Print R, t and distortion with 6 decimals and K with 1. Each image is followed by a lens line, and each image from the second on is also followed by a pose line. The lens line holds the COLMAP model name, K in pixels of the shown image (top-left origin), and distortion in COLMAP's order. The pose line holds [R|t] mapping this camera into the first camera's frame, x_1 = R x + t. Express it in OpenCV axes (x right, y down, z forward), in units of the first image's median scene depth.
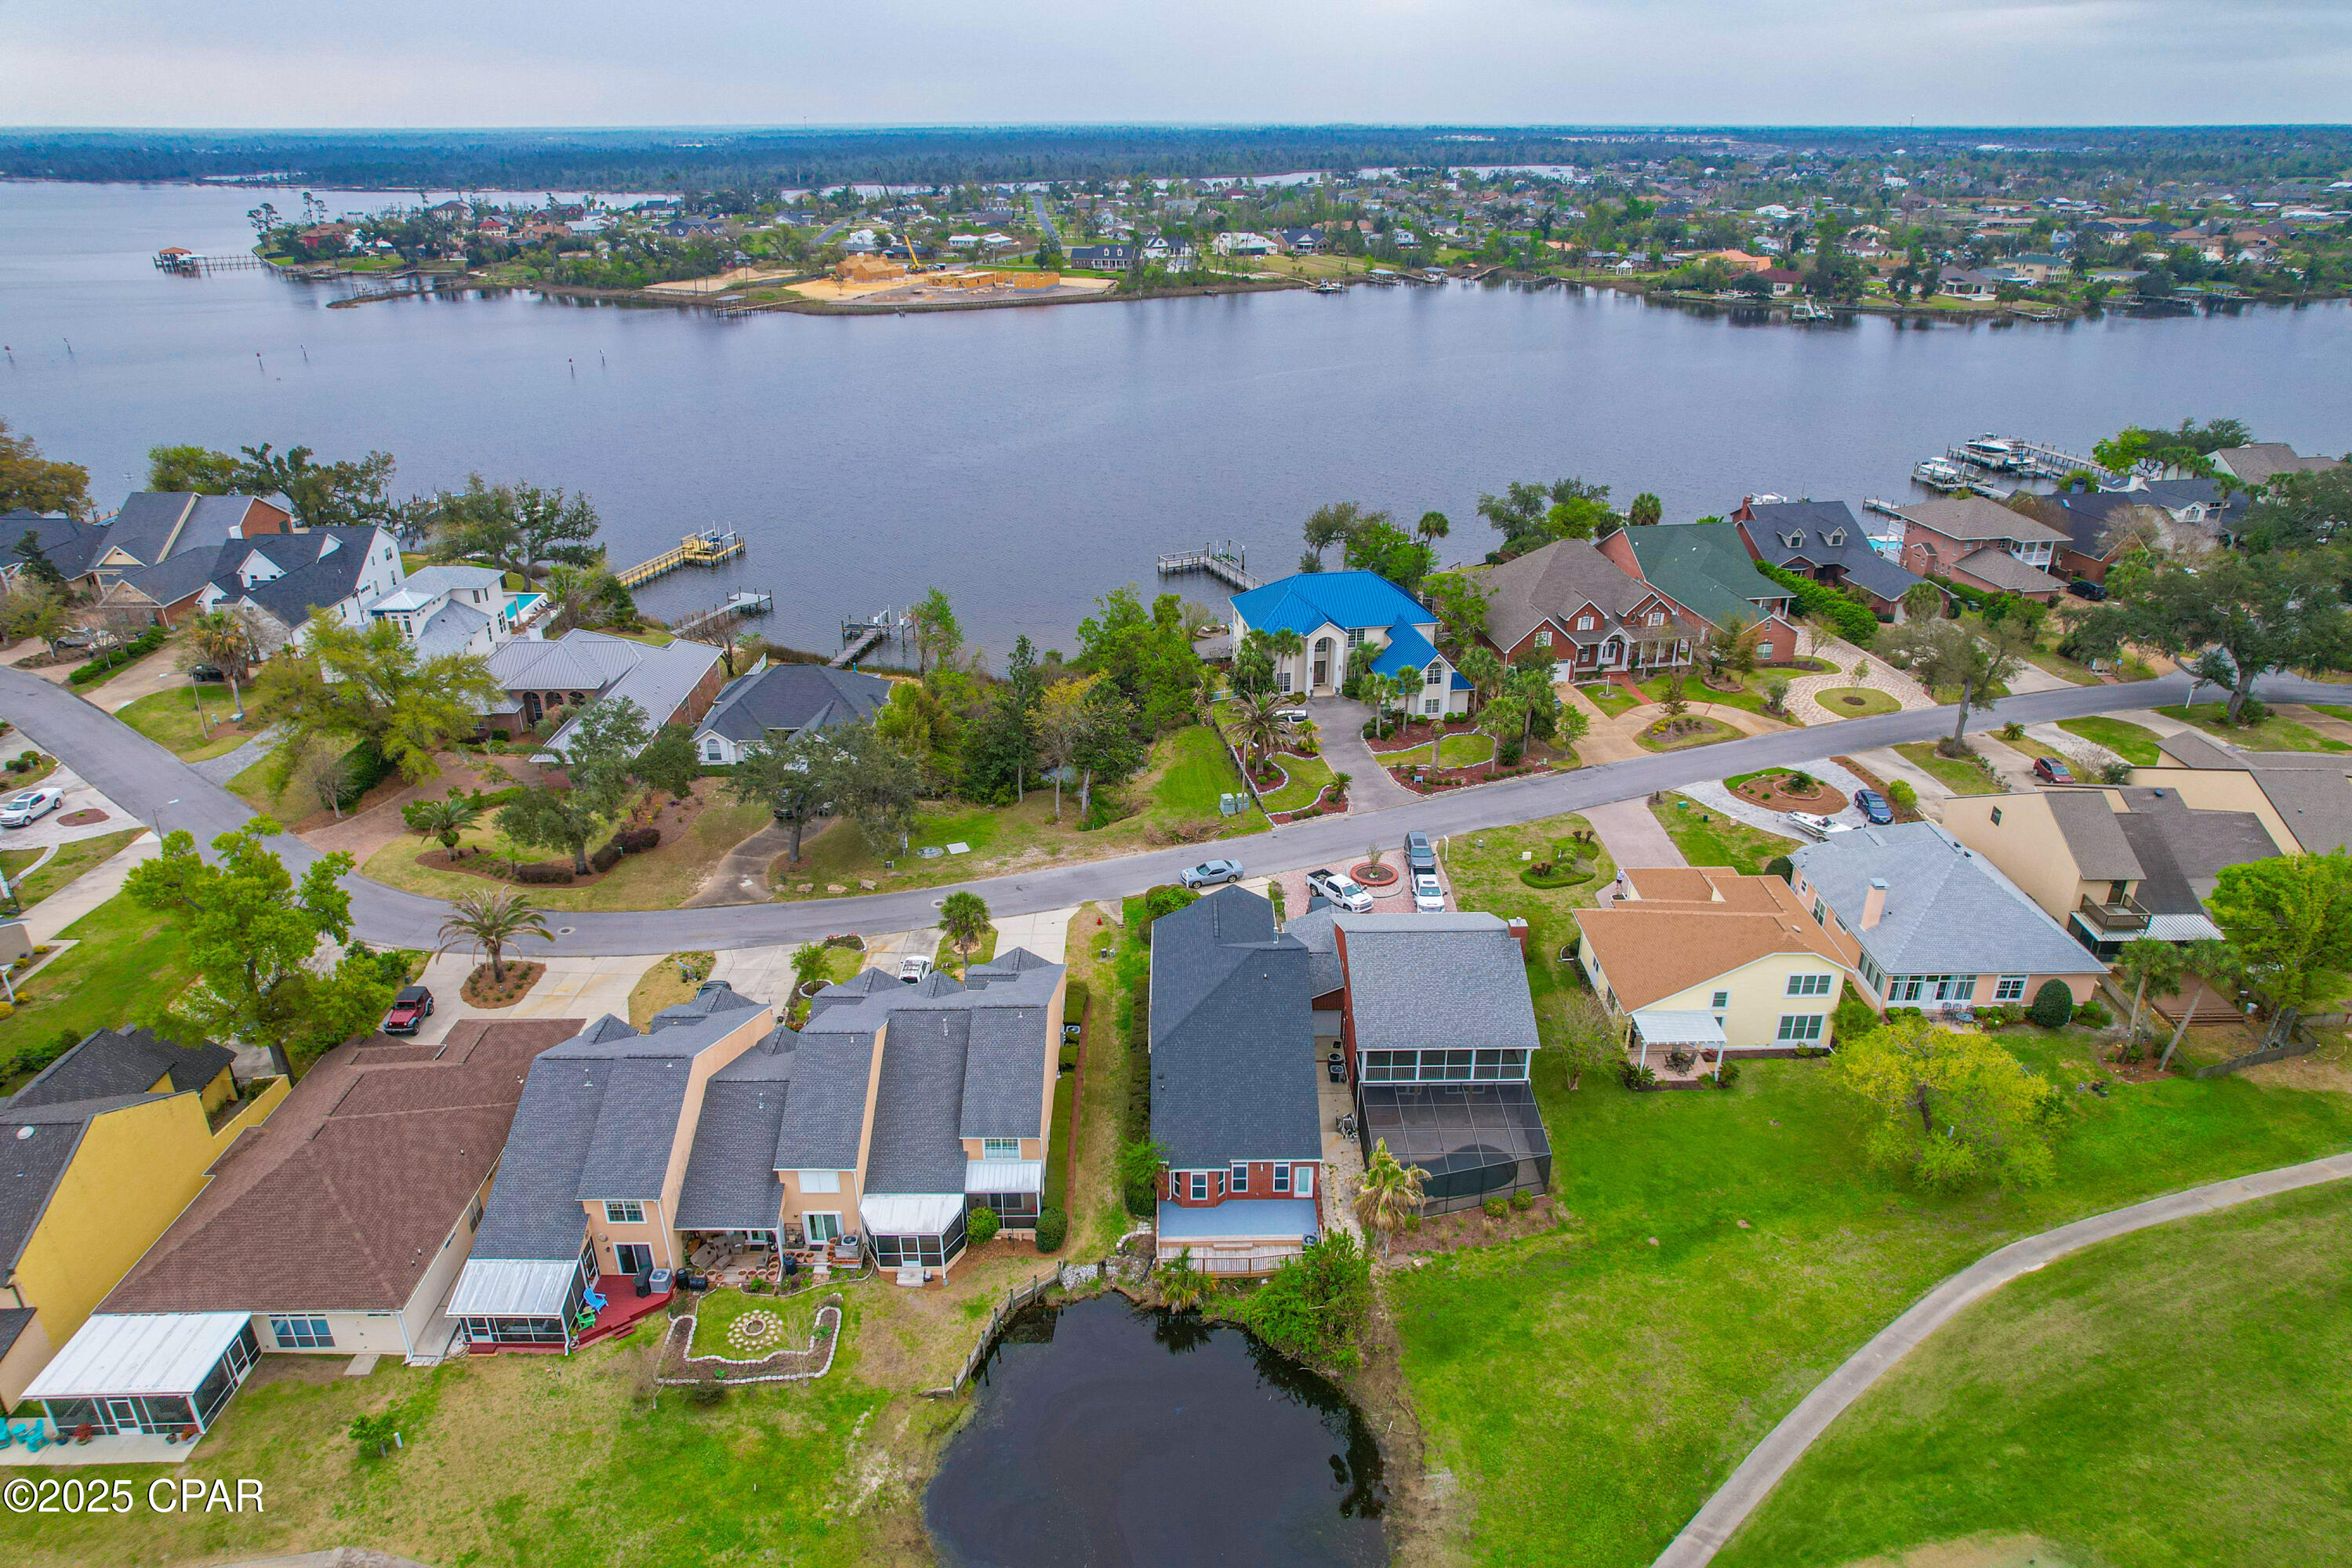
lens RADIAL K [[1496.5, 0, 1180.2], [0, 1496.5, 819.4], [0, 0, 1]] dist [-0.064965, 0.043216]
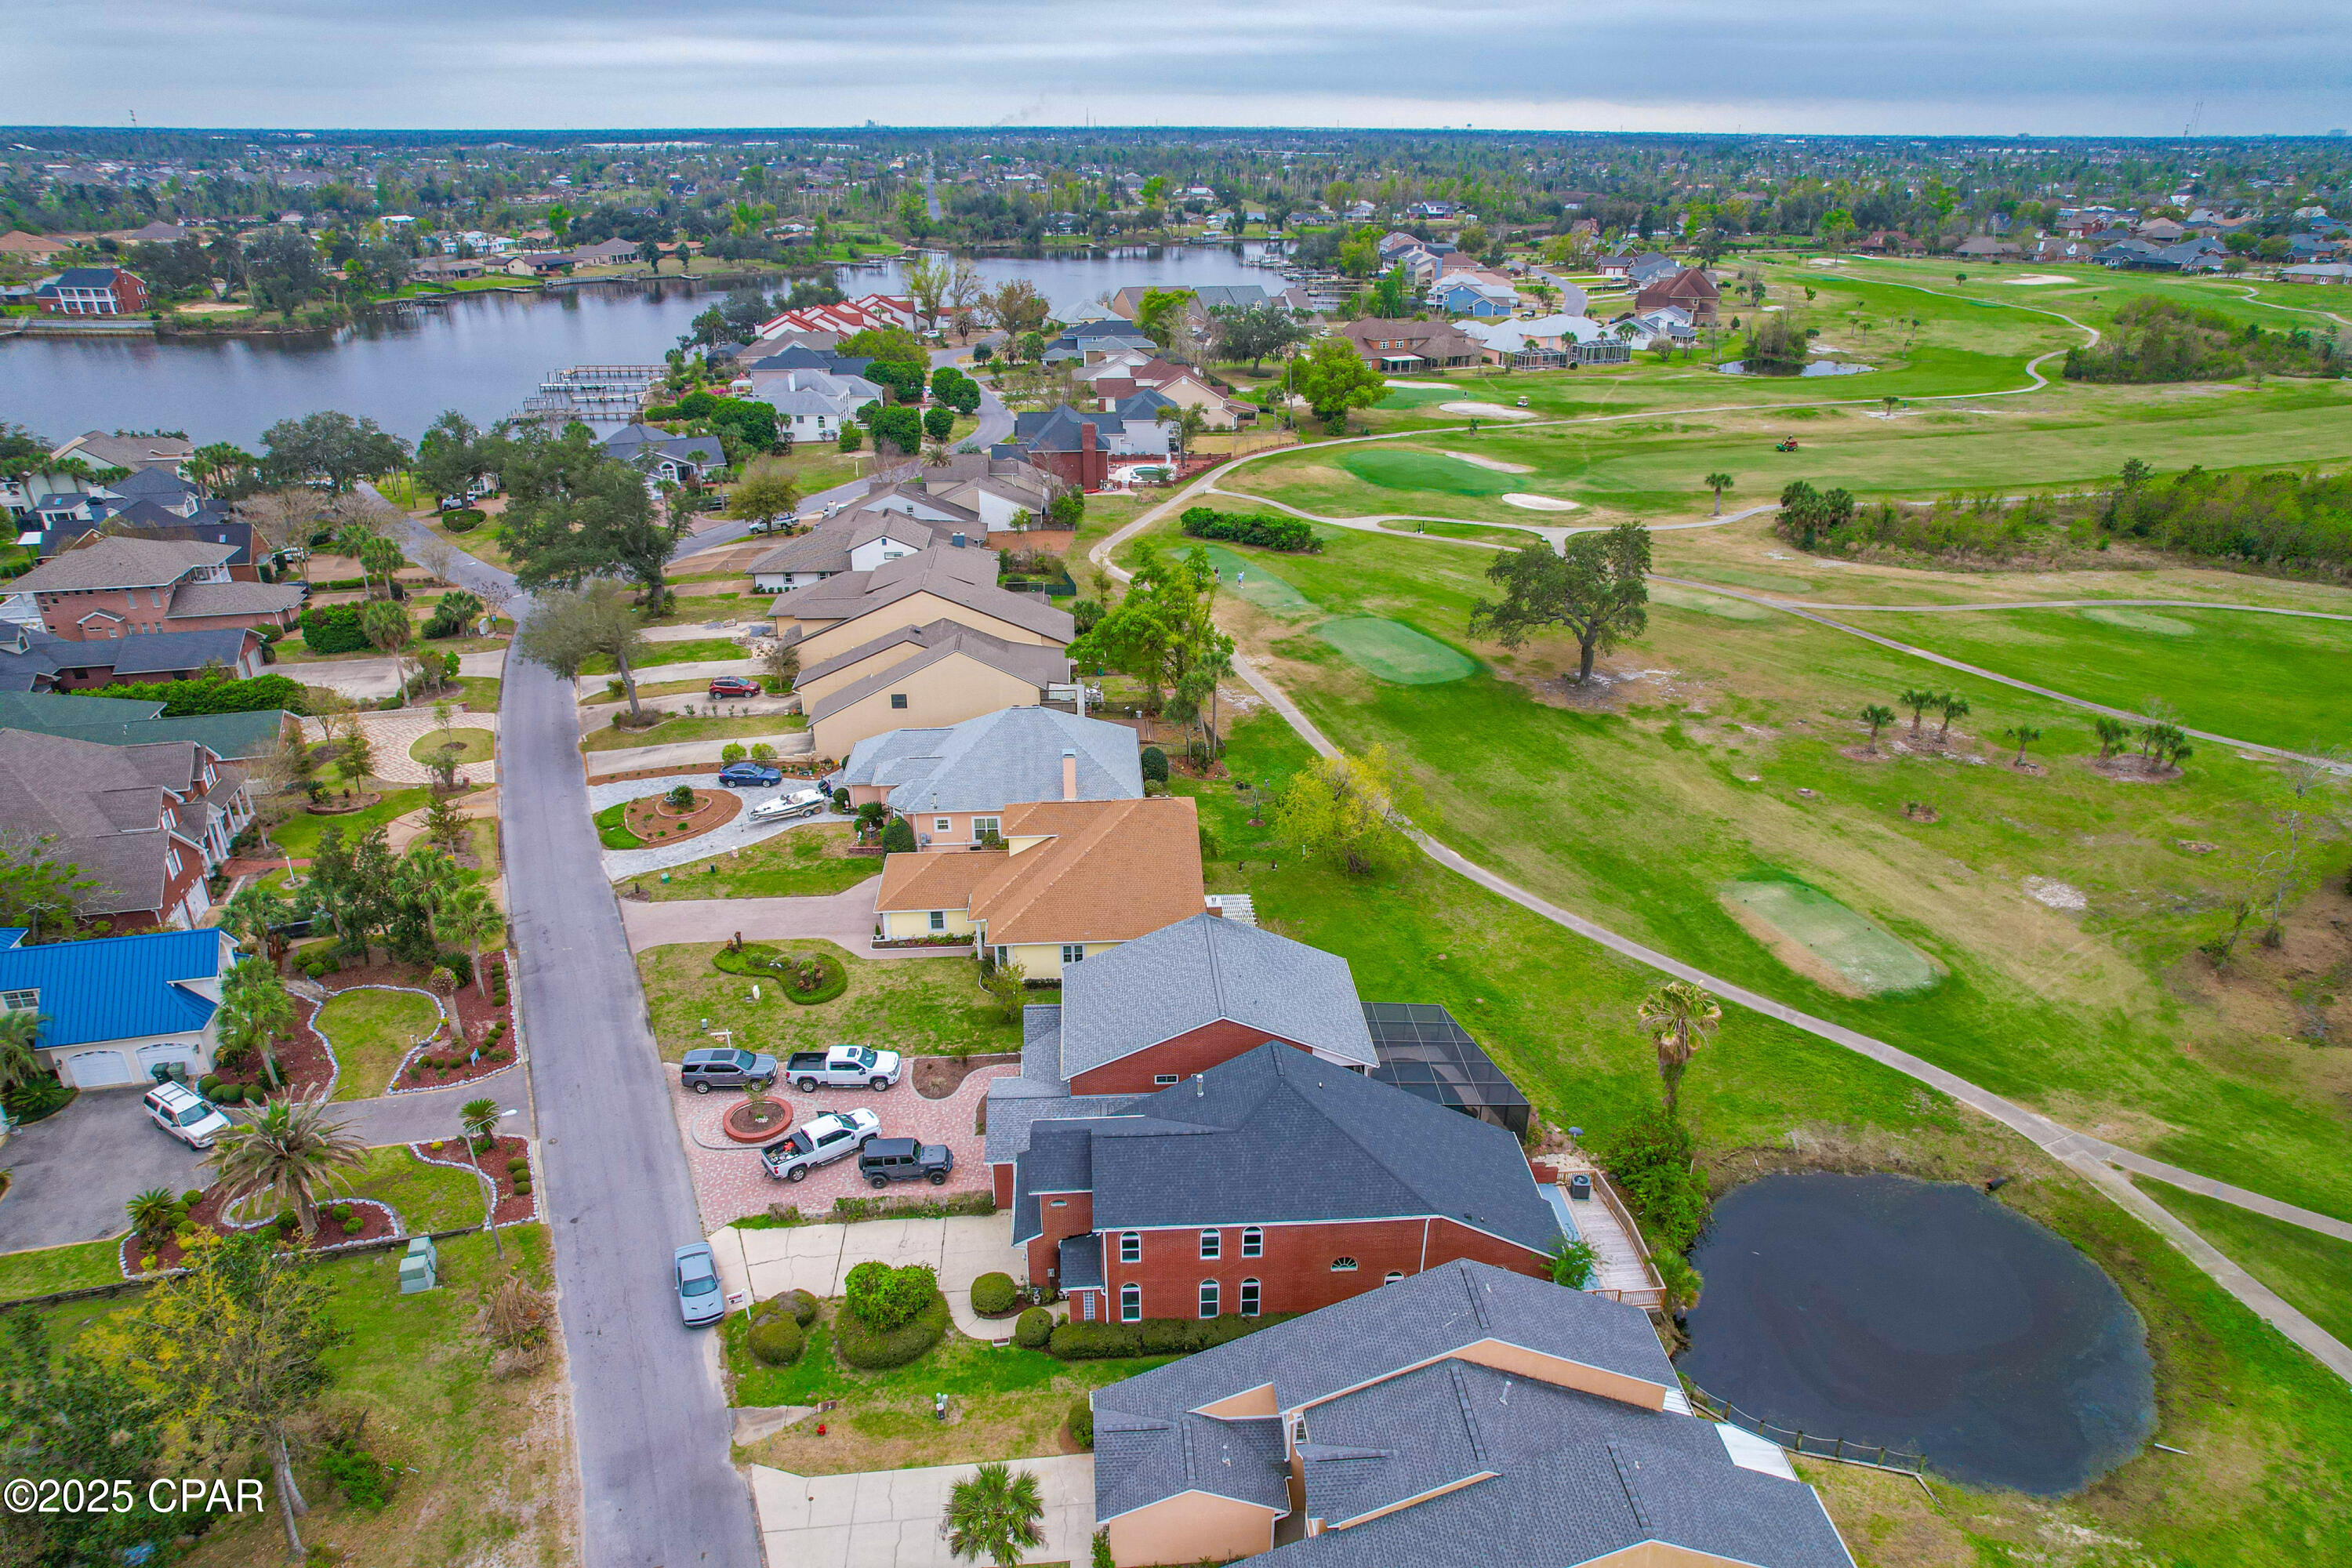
lens RADIAL K [[1503.8, 0, 1184.3], [0, 1503.8, 802.6], [0, 0, 1]] dist [-0.073571, 0.067990]
pose [[-0.065855, -0.412355, 0.908640, -0.566289], [0.424018, 0.812745, 0.399568, -0.345514], [-0.903256, 0.411593, 0.121322, 0.857411]]
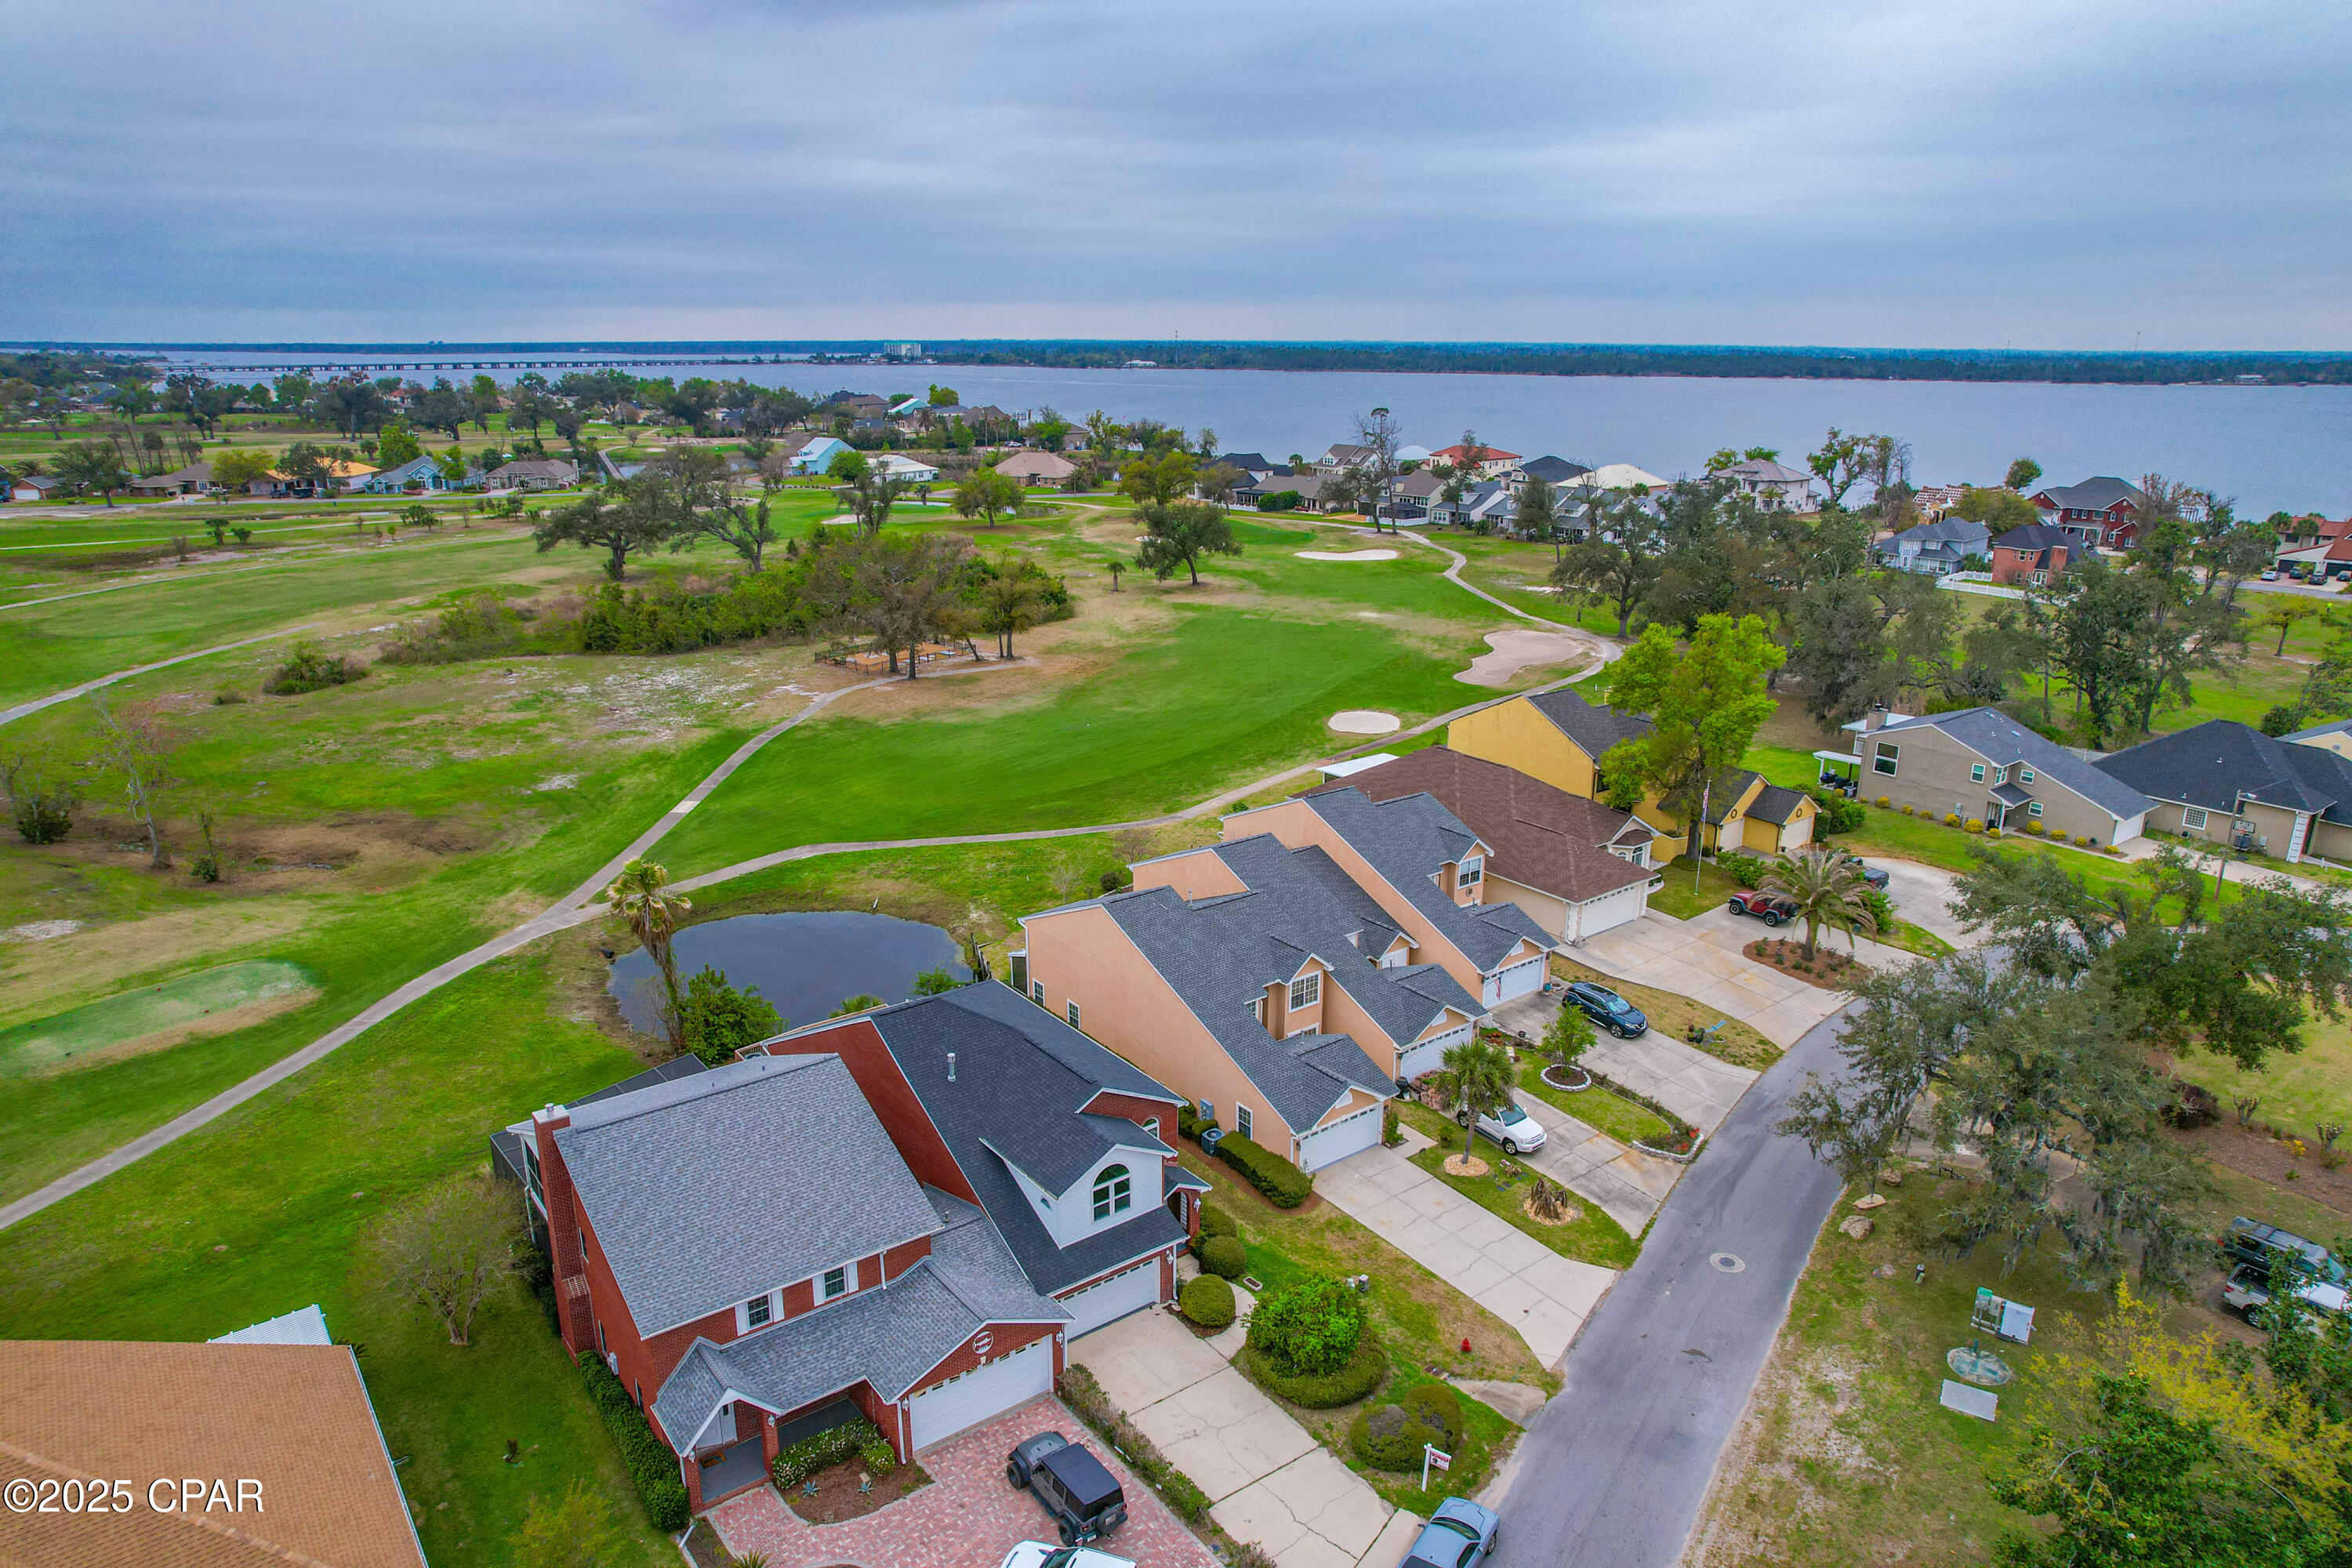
lens RADIAL K [[1503.8, 0, 1184.3], [0, 1503.8, 802.6], [0, 0, 1]] dist [-0.073571, 0.067990]
pose [[-0.796254, 0.180596, -0.577378, 0.331102], [-0.260768, 0.758724, 0.596940, -0.409867], [0.545876, 0.625877, -0.557043, 1.337036]]
